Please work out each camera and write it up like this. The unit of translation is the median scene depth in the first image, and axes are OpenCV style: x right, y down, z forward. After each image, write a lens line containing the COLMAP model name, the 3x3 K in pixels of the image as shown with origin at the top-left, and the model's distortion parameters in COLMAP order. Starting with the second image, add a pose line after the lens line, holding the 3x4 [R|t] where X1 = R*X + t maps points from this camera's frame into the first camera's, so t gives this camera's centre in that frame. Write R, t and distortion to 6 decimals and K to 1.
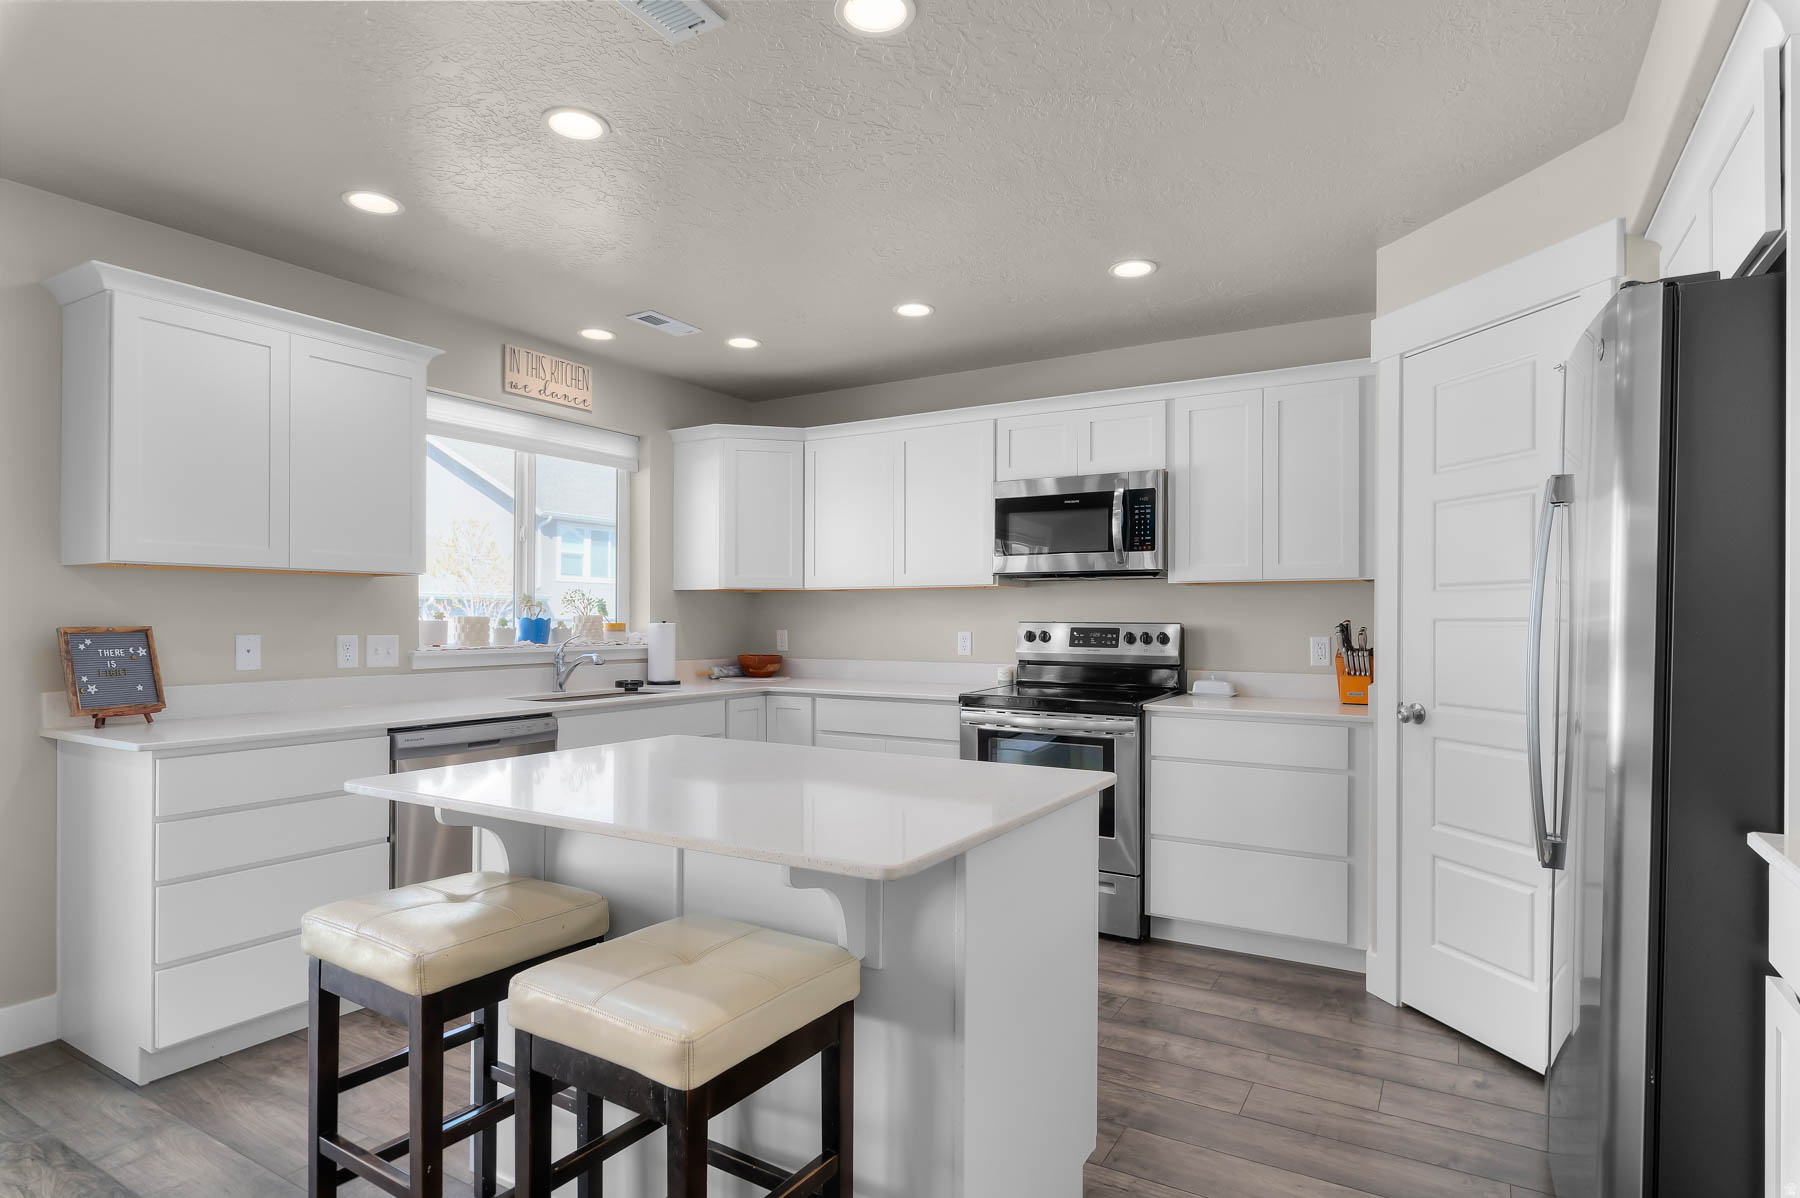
lens RADIAL K [[949.4, 0, 931.1], [0, 949.4, 614.2], [0, 0, 1]] dist [-0.001639, -0.000399]
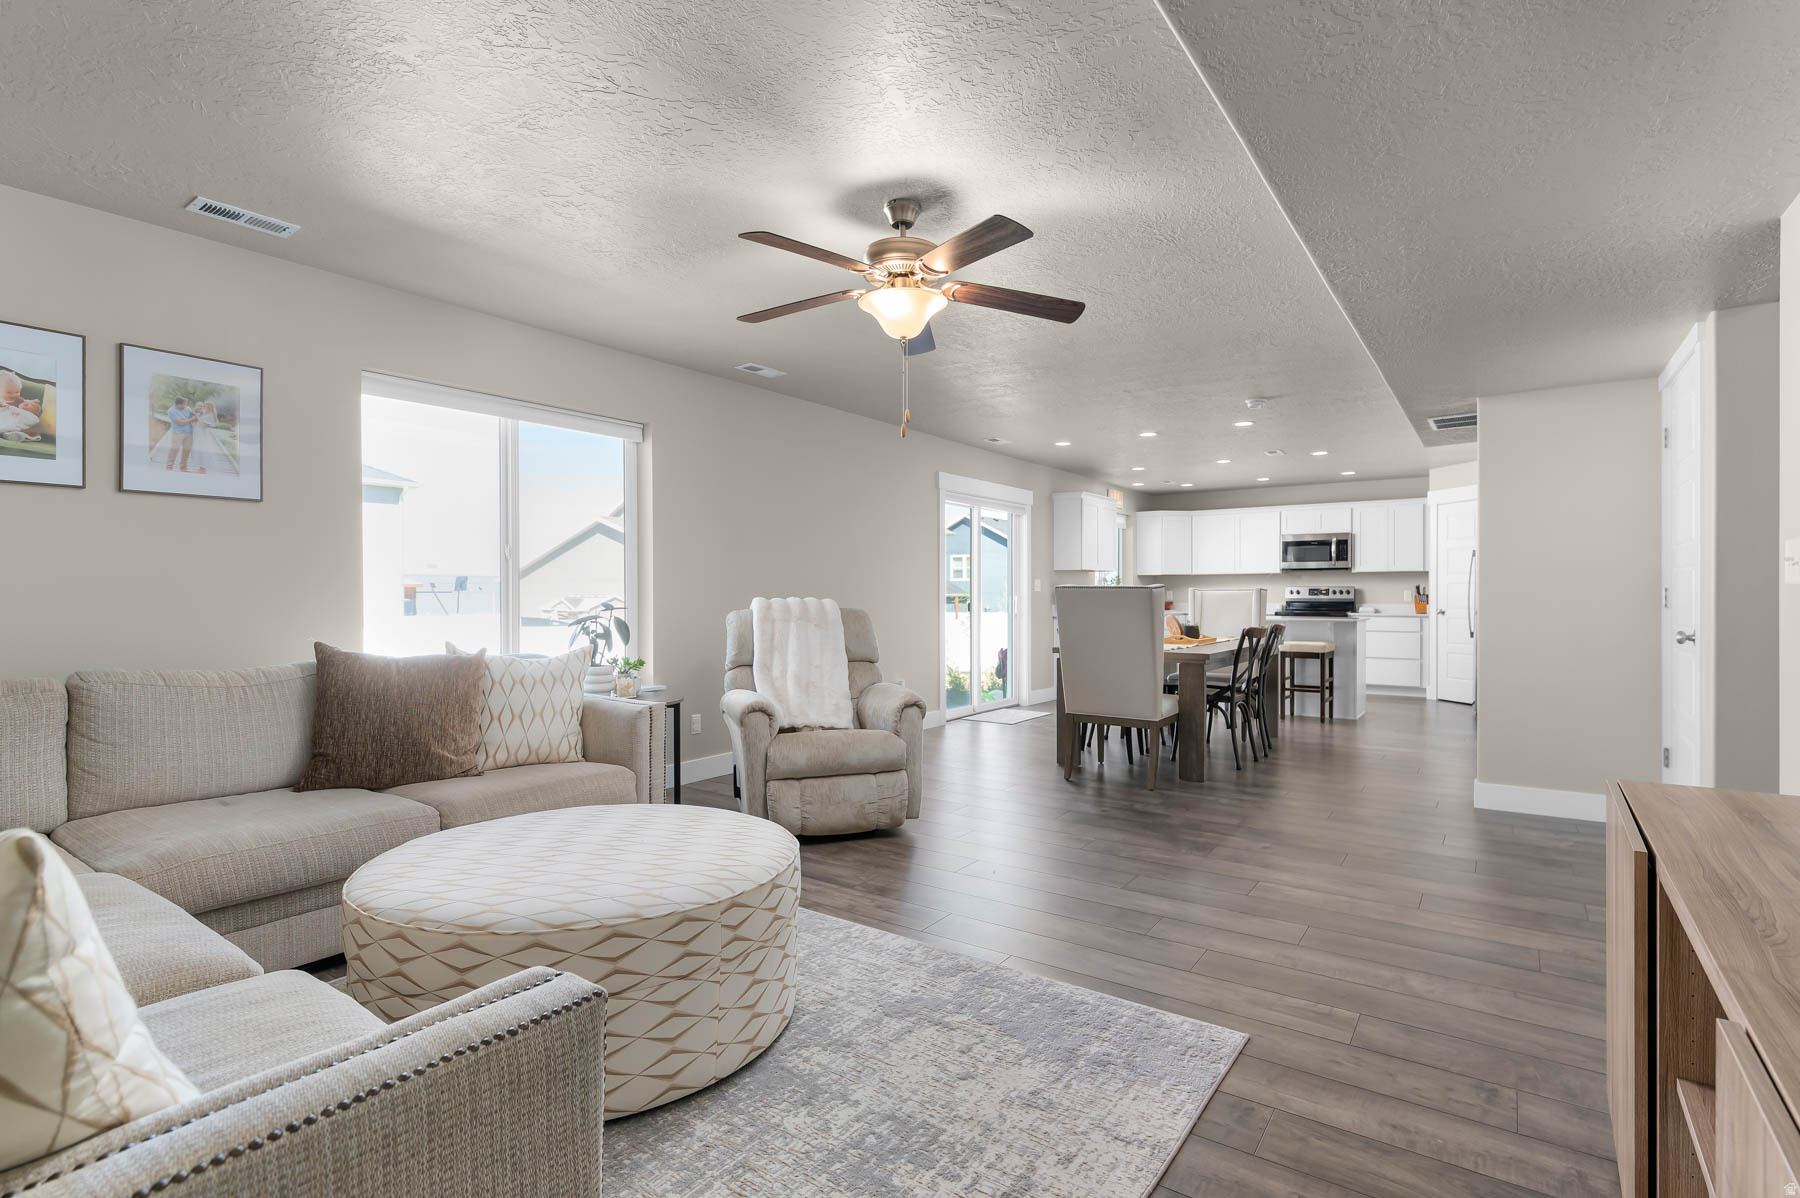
lens RADIAL K [[877.1, 0, 900.0], [0, 877.1, 599.0], [0, 0, 1]] dist [-0.012792, 0.000298]
pose [[0.995761, -0.003097, -0.091931, -0.847255], [0.003783, 0.999966, 0.007281, 0.022983], [0.091905, -0.007598, 0.995739, -1.709388]]
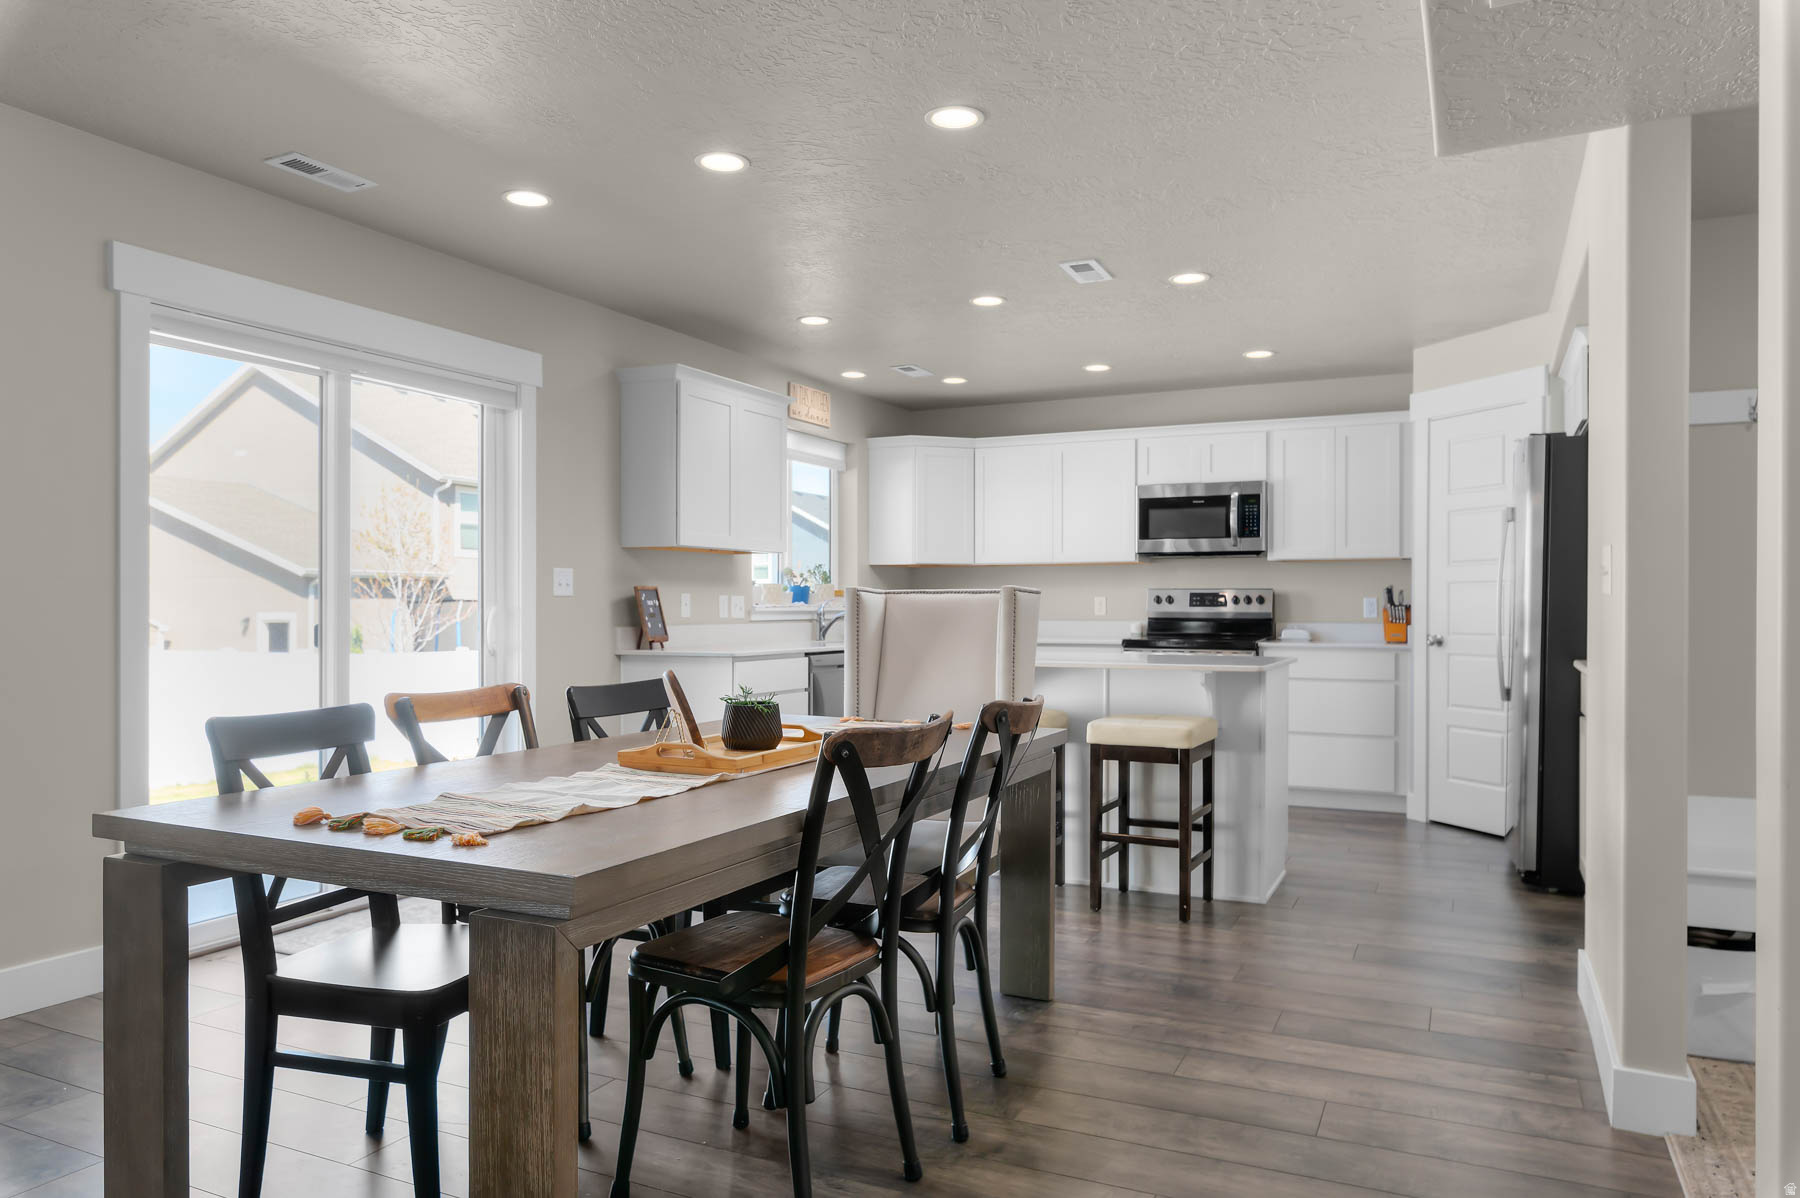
lens RADIAL K [[1204.9, 0, 932.2], [0, 1204.9, 603.4], [0, 0, 1]] dist [-0.002667, -0.000935]
pose [[0.995558, -0.001002, 0.094141, -0.417674], [0.000626, 0.999992, 0.004024, 0.024292], [-0.094145, -0.003947, 0.995551, -0.744741]]
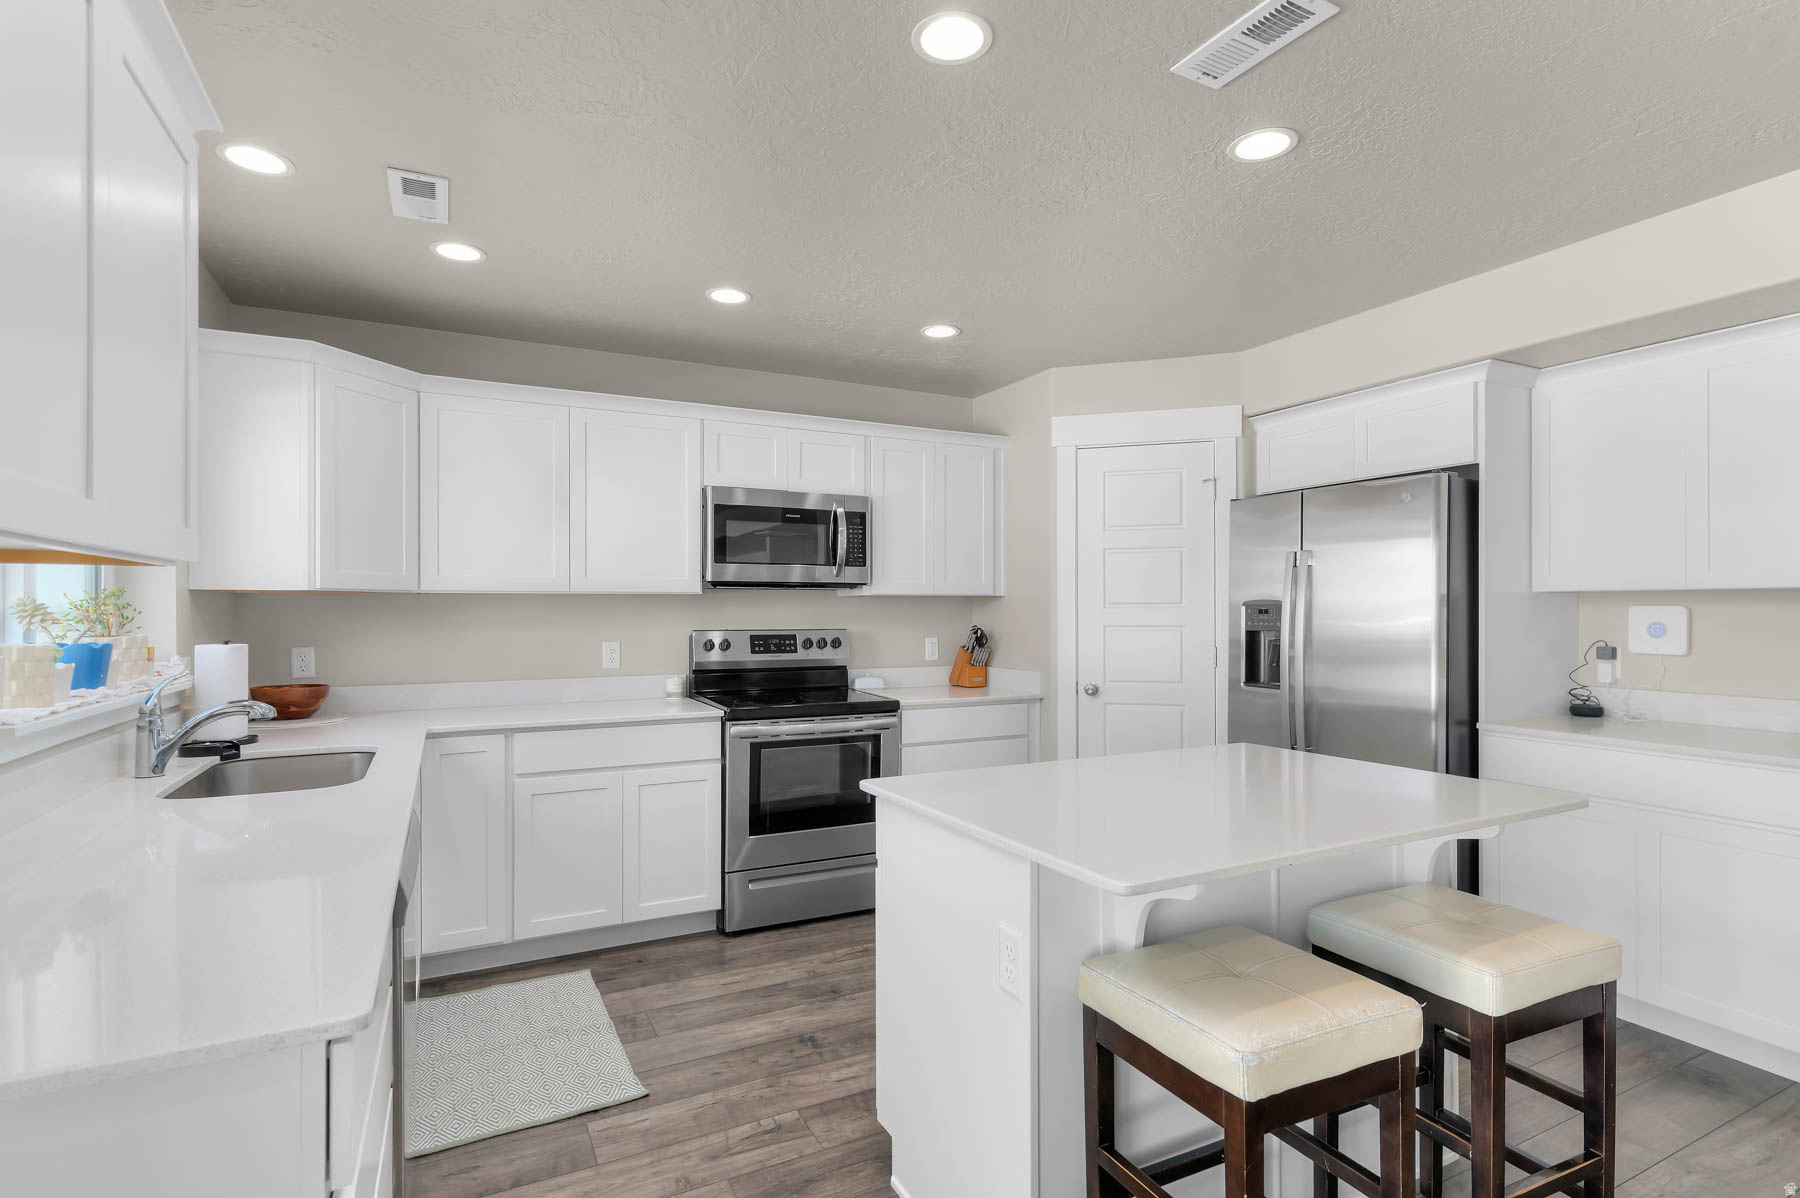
lens RADIAL K [[875.2, 0, 900.0], [0, 875.2, 599.0], [0, 0, 1]] dist [0.002706, 0.000169]
pose [[0.523404, 0.011440, 0.852008, -0.627073], [0.000746, 0.999903, -0.013884, -0.012772], [-0.852084, 0.007902, 0.523345, 0.400769]]
